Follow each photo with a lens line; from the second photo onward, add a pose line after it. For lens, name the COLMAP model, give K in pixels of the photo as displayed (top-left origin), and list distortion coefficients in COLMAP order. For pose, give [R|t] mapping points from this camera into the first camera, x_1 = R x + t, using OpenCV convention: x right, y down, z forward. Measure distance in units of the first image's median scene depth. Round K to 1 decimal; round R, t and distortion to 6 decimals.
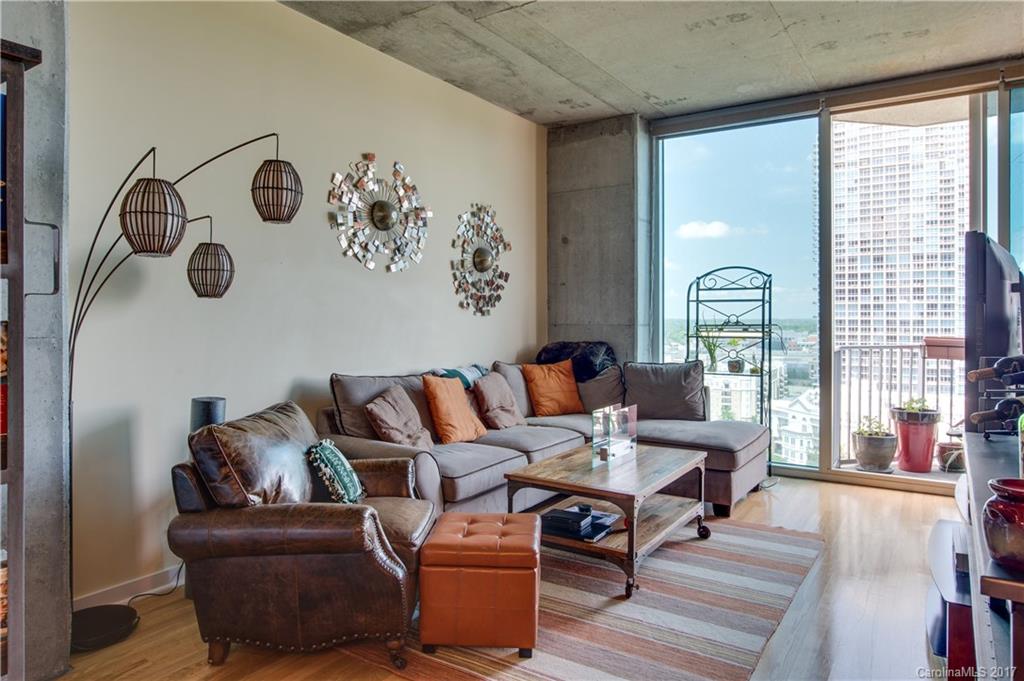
lens RADIAL K [[647.8, 0, 512.7], [0, 647.8, 320.3], [0, 0, 1]] dist [-0.020744, 0.003280]
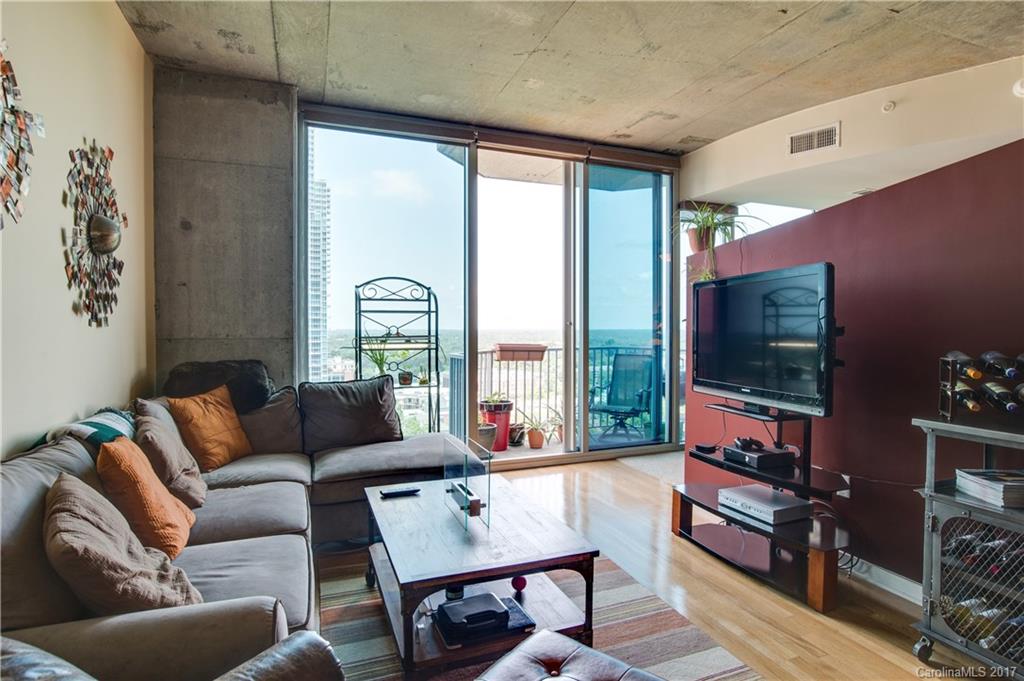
lens RADIAL K [[533.5, 0, 502.7], [0, 533.5, 340.3], [0, 0, 1]] dist [-0.019156, 0.000750]
pose [[0.581053, -0.018400, 0.813658, -0.226010], [0.004281, 0.999800, 0.019553, -0.002386], [-0.813854, -0.007878, 0.581016, 0.390552]]
